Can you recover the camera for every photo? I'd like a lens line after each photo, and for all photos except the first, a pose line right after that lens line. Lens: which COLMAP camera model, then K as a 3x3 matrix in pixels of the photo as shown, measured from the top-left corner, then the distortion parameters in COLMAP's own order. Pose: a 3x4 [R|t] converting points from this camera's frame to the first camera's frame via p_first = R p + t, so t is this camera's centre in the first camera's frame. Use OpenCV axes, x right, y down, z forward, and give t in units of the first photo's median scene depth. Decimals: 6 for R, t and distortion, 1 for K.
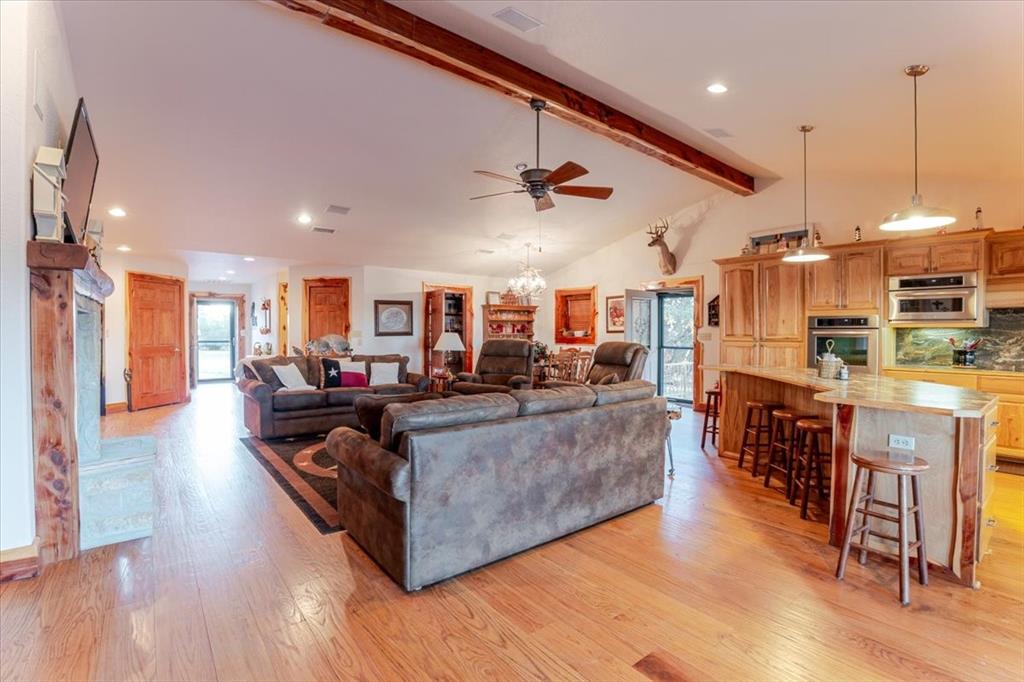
lens RADIAL K [[475.3, 0, 509.8], [0, 475.3, 337.7], [0, 0, 1]] dist [-0.004303, -0.000203]
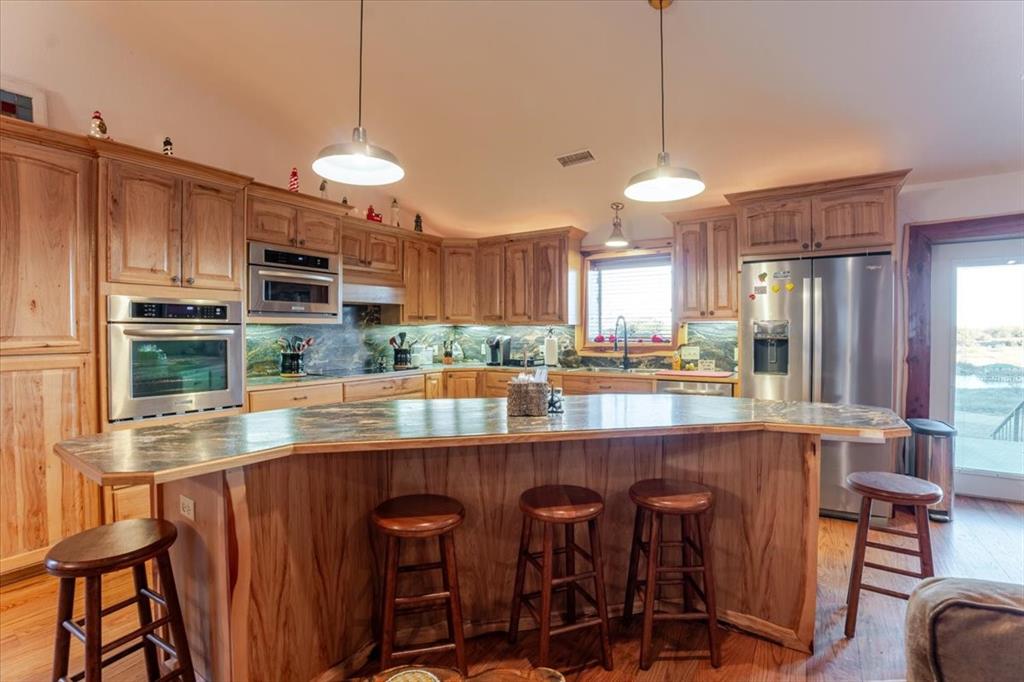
lens RADIAL K [[475.3, 0, 509.8], [0, 475.3, 335.3], [0, 0, 1]] dist [-0.004303, -0.000203]
pose [[-0.266509, -0.012634, 0.963750, 0.116642], [0.010574, 0.999816, 0.016031, -0.012604], [-0.963775, 0.014463, -0.266326, 0.882835]]
